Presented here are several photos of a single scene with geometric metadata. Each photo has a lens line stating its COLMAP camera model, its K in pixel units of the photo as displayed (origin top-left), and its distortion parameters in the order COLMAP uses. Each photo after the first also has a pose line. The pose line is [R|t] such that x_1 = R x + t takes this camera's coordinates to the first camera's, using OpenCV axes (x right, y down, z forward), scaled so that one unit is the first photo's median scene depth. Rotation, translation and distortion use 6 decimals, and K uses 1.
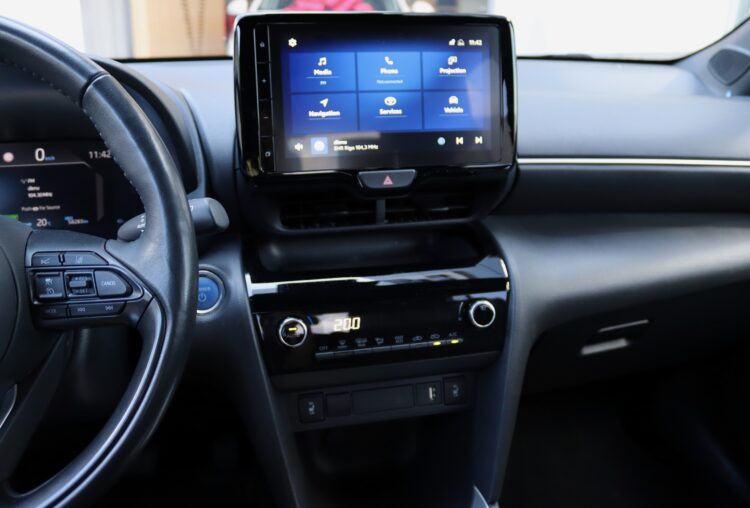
lens RADIAL K [[639.0, 0, 374.7], [0, 639.0, 238.5], [0, 0, 1]] dist [-0.154372, 0.133813]
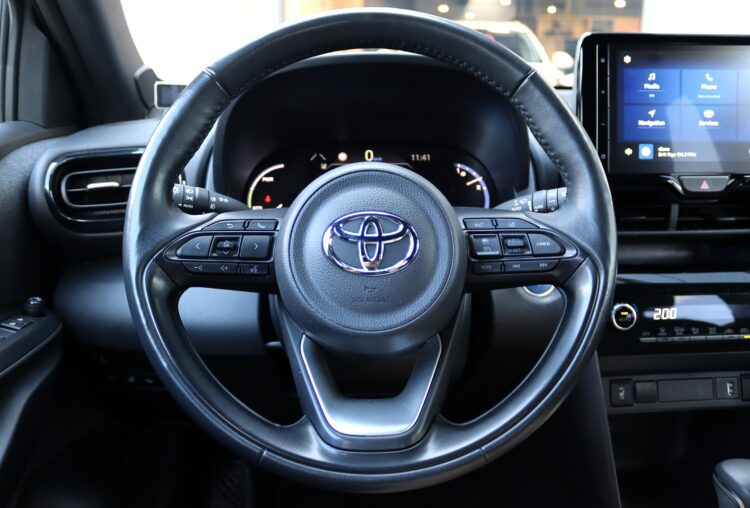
lens RADIAL K [[639.0, 0, 374.7], [0, 639.0, 238.5], [0, 0, 1]] dist [-0.154372, 0.133813]
pose [[0.983798, 0.036193, -0.175590, -0.353061], [-0.049925, 0.995976, -0.074430, 0.110483], [0.172190, 0.081990, 0.981646, -0.141946]]
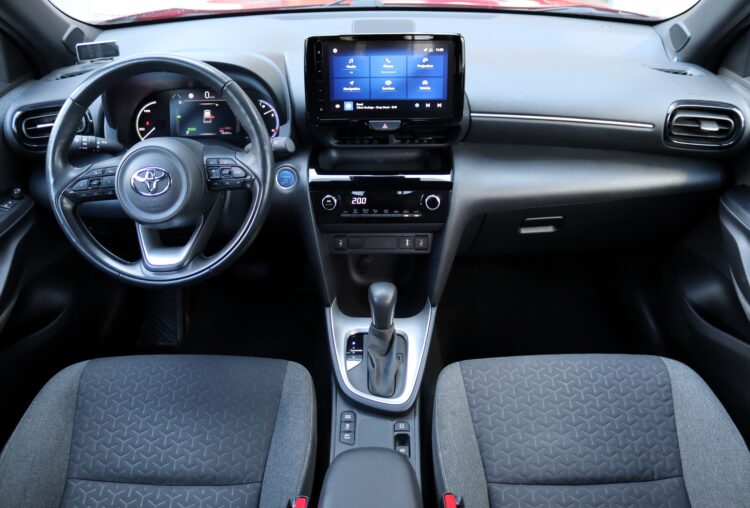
lens RADIAL K [[639.0, 0, 374.7], [0, 639.0, 238.5], [0, 0, 1]] dist [-0.154372, 0.133813]
pose [[0.972857, 0.109052, -0.204101, 0.404723], [-0.061549, 0.972168, 0.226057, -0.189946], [0.223073, -0.207358, 0.952492, -0.828272]]
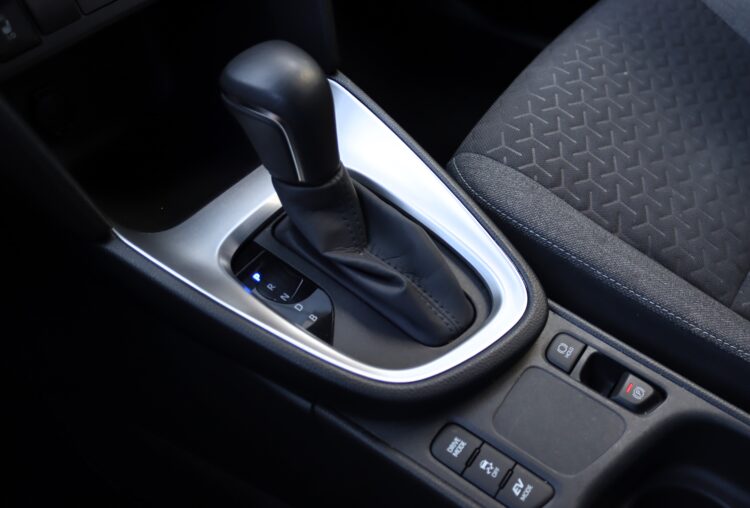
lens RADIAL K [[639.0, 0, 374.7], [0, 639.0, 238.5], [0, 0, 1]] dist [-0.154372, 0.133813]
pose [[0.767798, -0.490926, 0.411676, -0.172971], [0.243885, 0.818125, 0.520760, 0.229410], [-0.592457, -0.299438, 0.747885, 0.403185]]
